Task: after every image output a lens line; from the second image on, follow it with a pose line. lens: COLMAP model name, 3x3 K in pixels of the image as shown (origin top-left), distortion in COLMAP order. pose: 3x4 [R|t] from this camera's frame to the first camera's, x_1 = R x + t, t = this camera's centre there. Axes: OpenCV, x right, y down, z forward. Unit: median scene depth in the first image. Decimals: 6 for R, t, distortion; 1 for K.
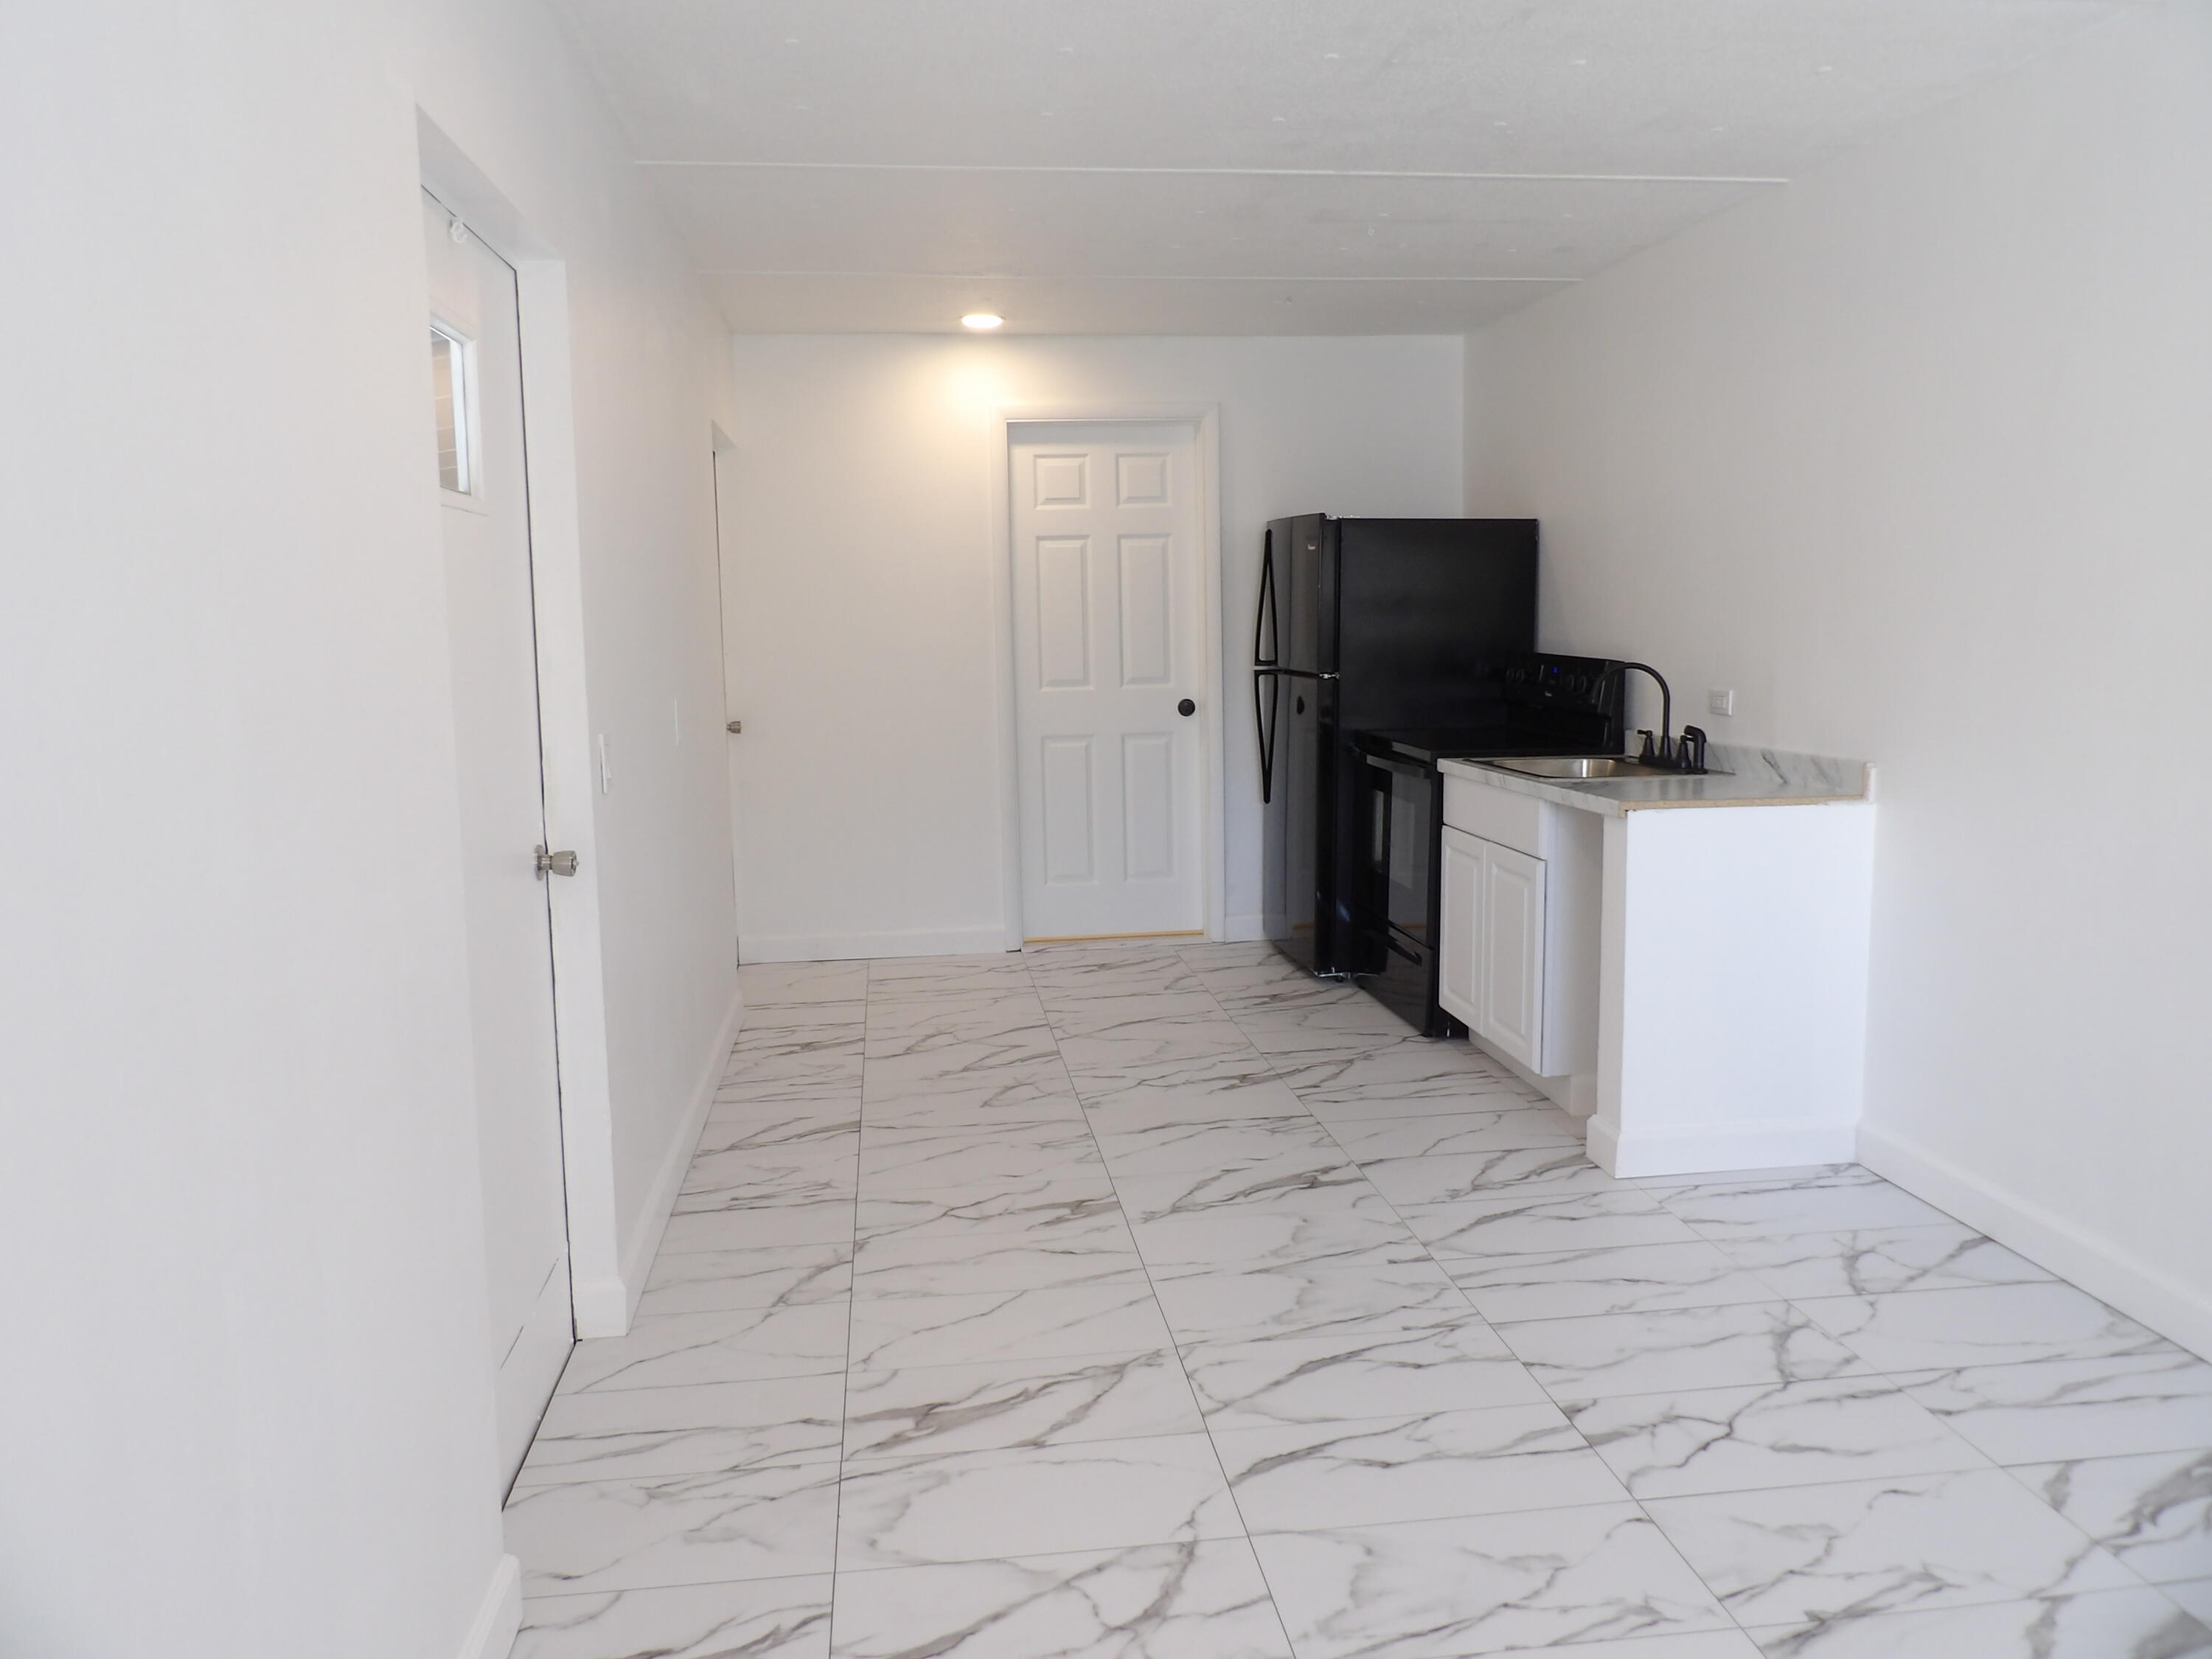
lens RADIAL K [[1598.5, 0, 1101.2], [0, 1598.5, 831.4], [0, 0, 1]] dist [-0.004852, 0.019410]
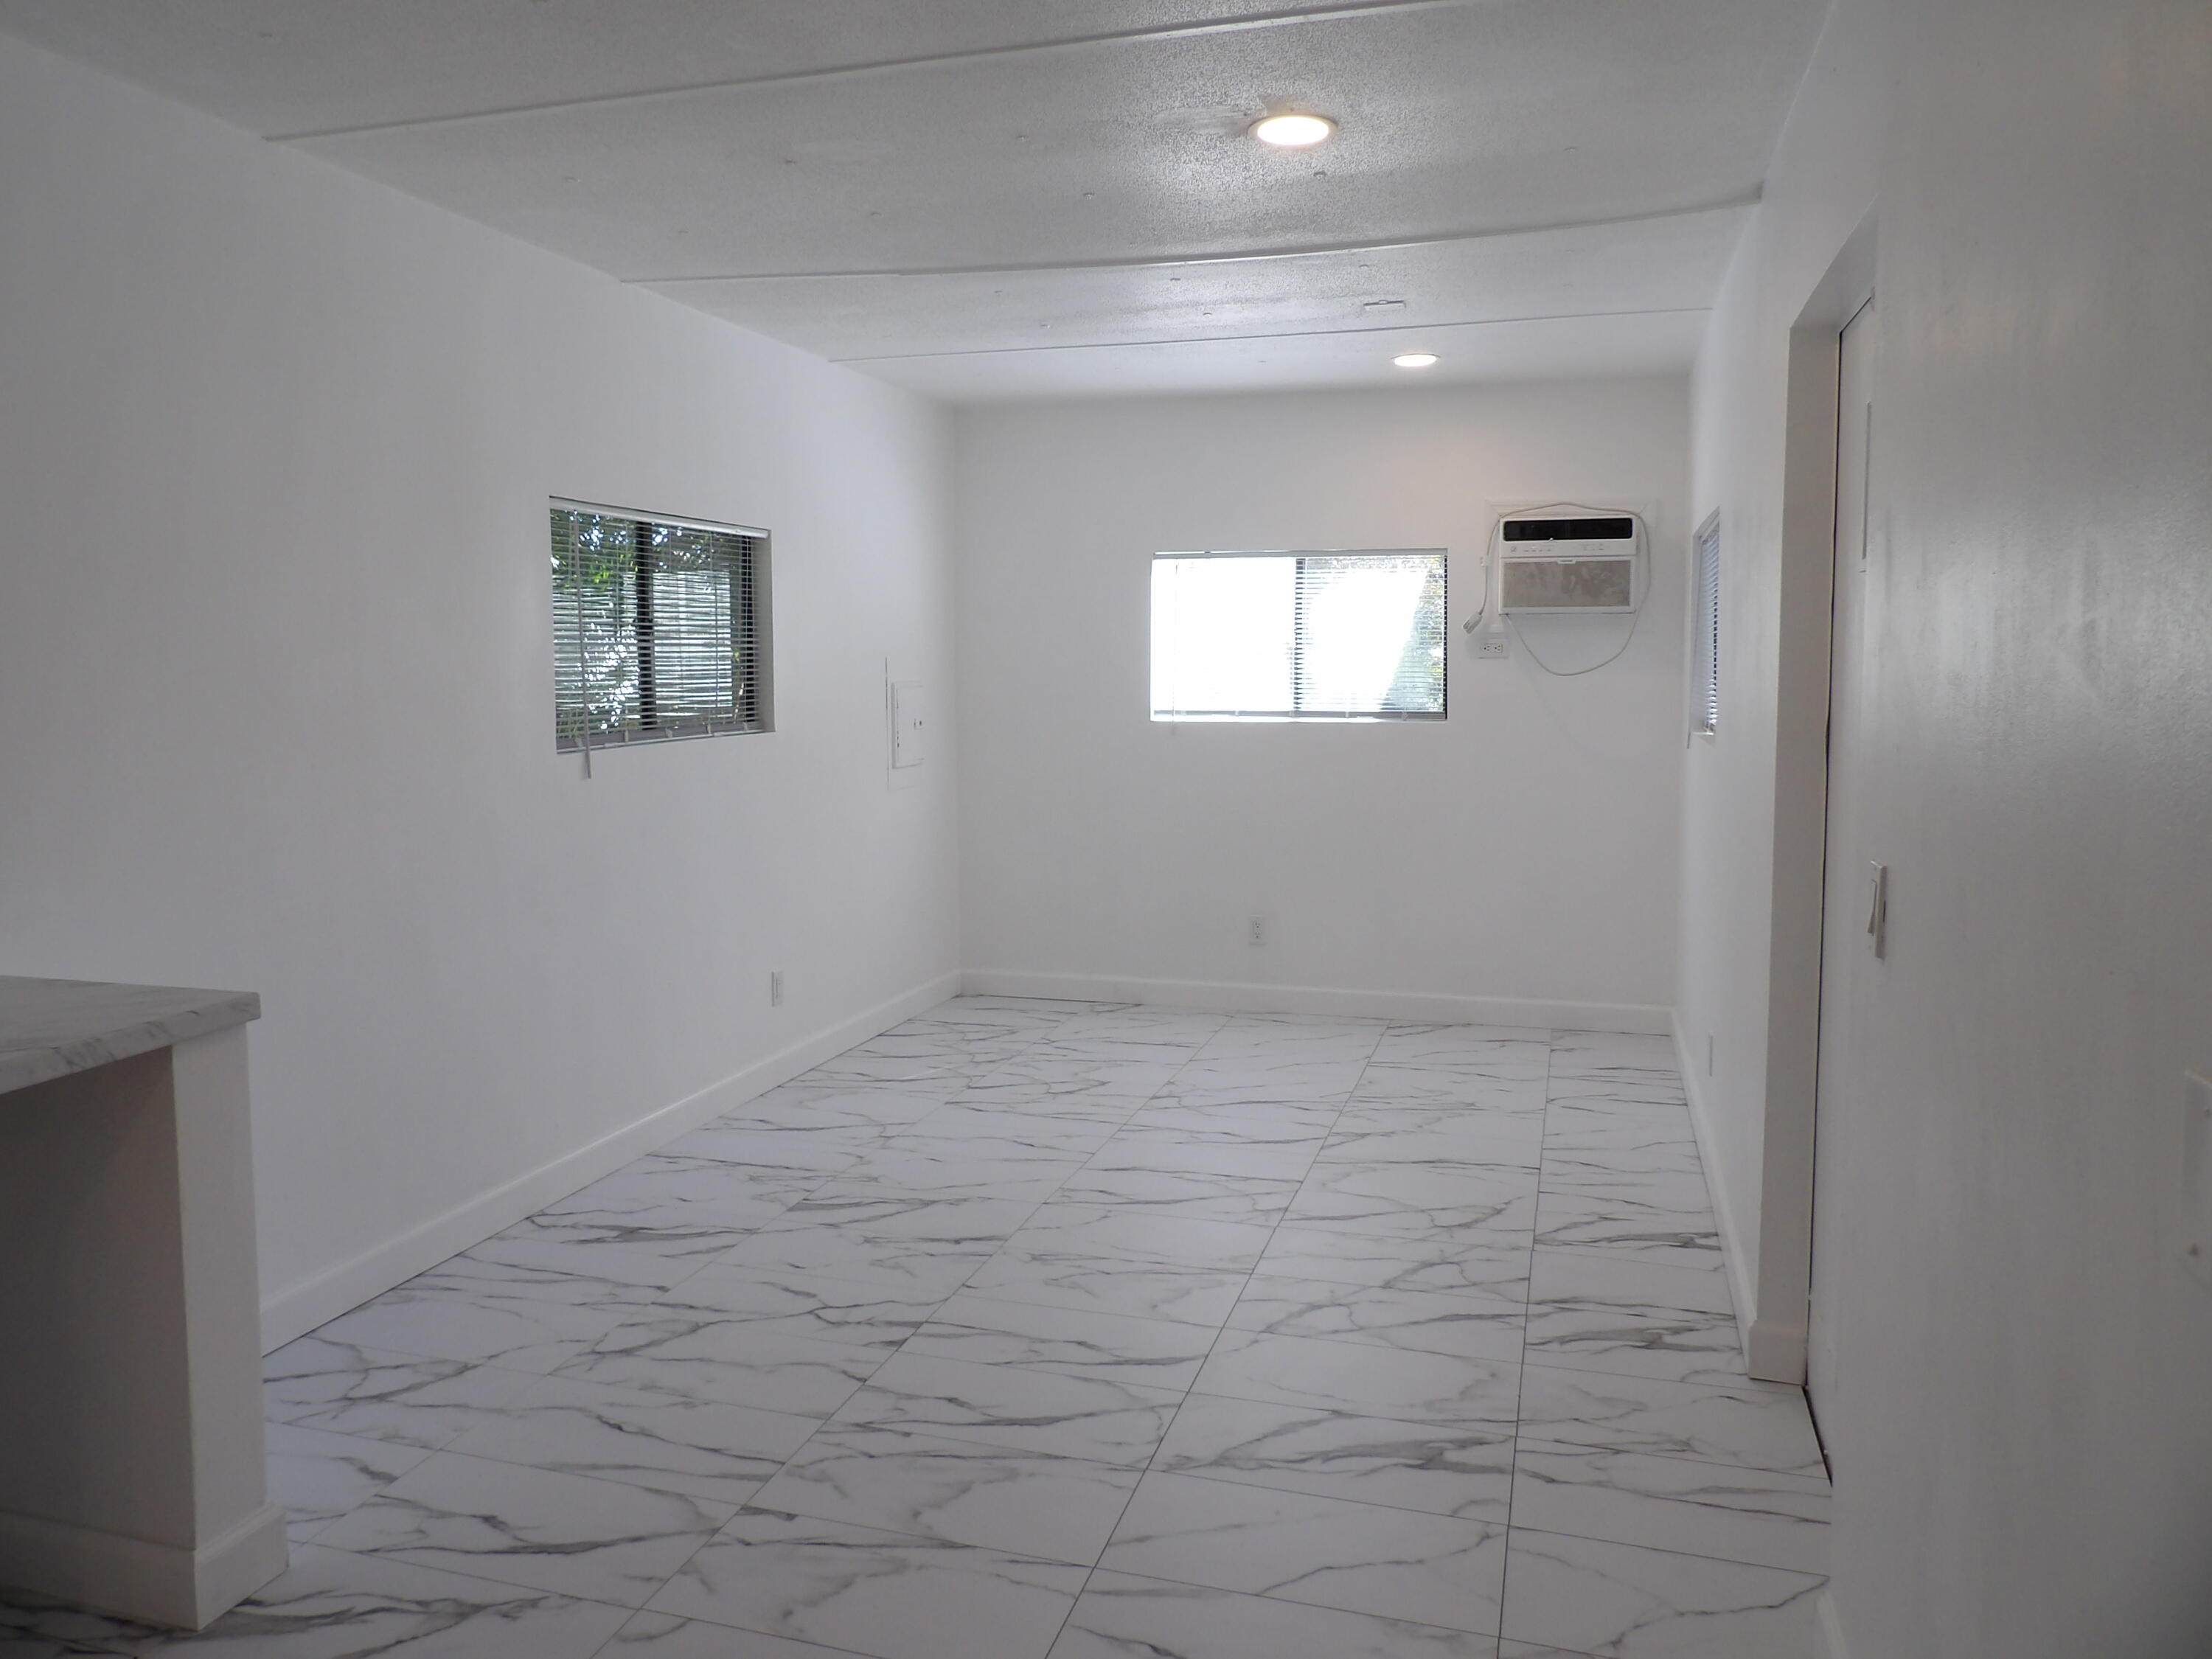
lens RADIAL K [[1598.5, 0, 1100.5], [0, 1598.5, 825.7], [0, 0, 1]] dist [-0.004852, 0.019410]
pose [[-0.913105, -0.025005, 0.406957, -0.291873], [0.071766, 0.972678, 0.220789, -0.241787], [-0.401359, 0.230810, -0.886362, 1.719128]]
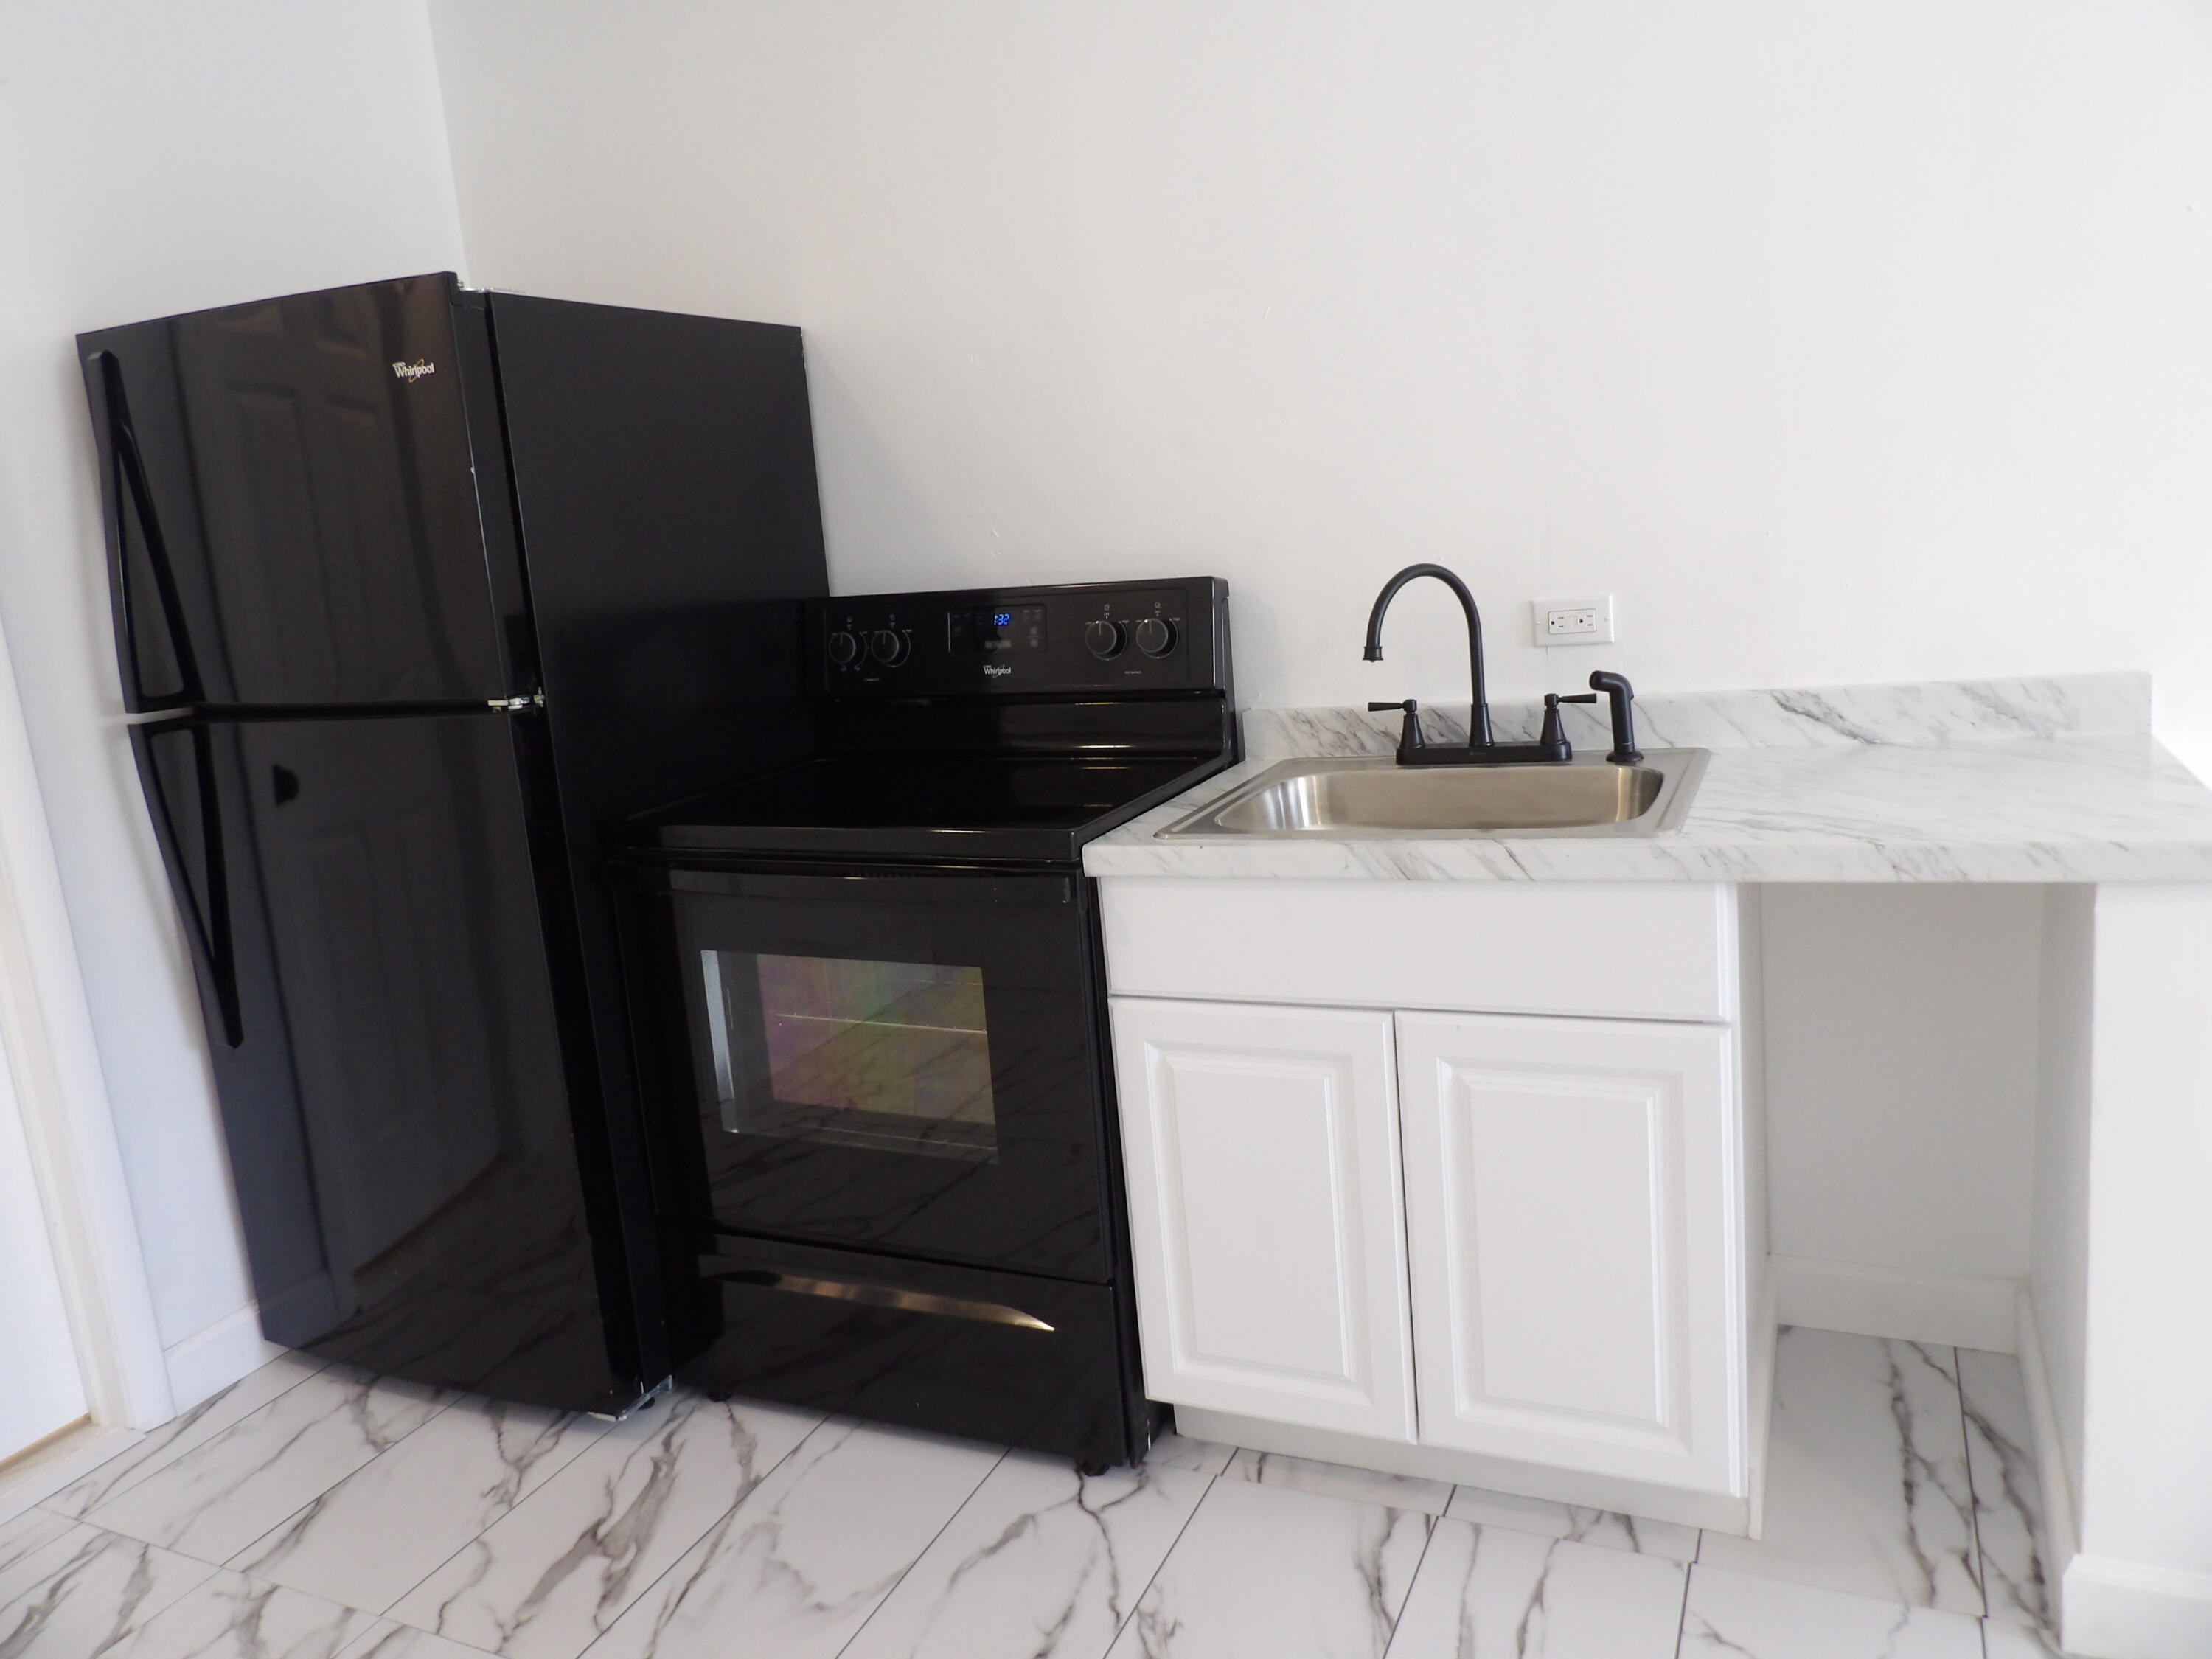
lens RADIAL K [[1598.5, 0, 1079.4], [0, 1598.5, 782.5], [0, 0, 1]] dist [-0.004852, 0.019410]
pose [[0.536790, -0.182936, 0.823645, -0.209973], [0.196630, 0.976455, 0.088727, -0.160993], [-0.820483, 0.114325, 0.560122, 1.269982]]
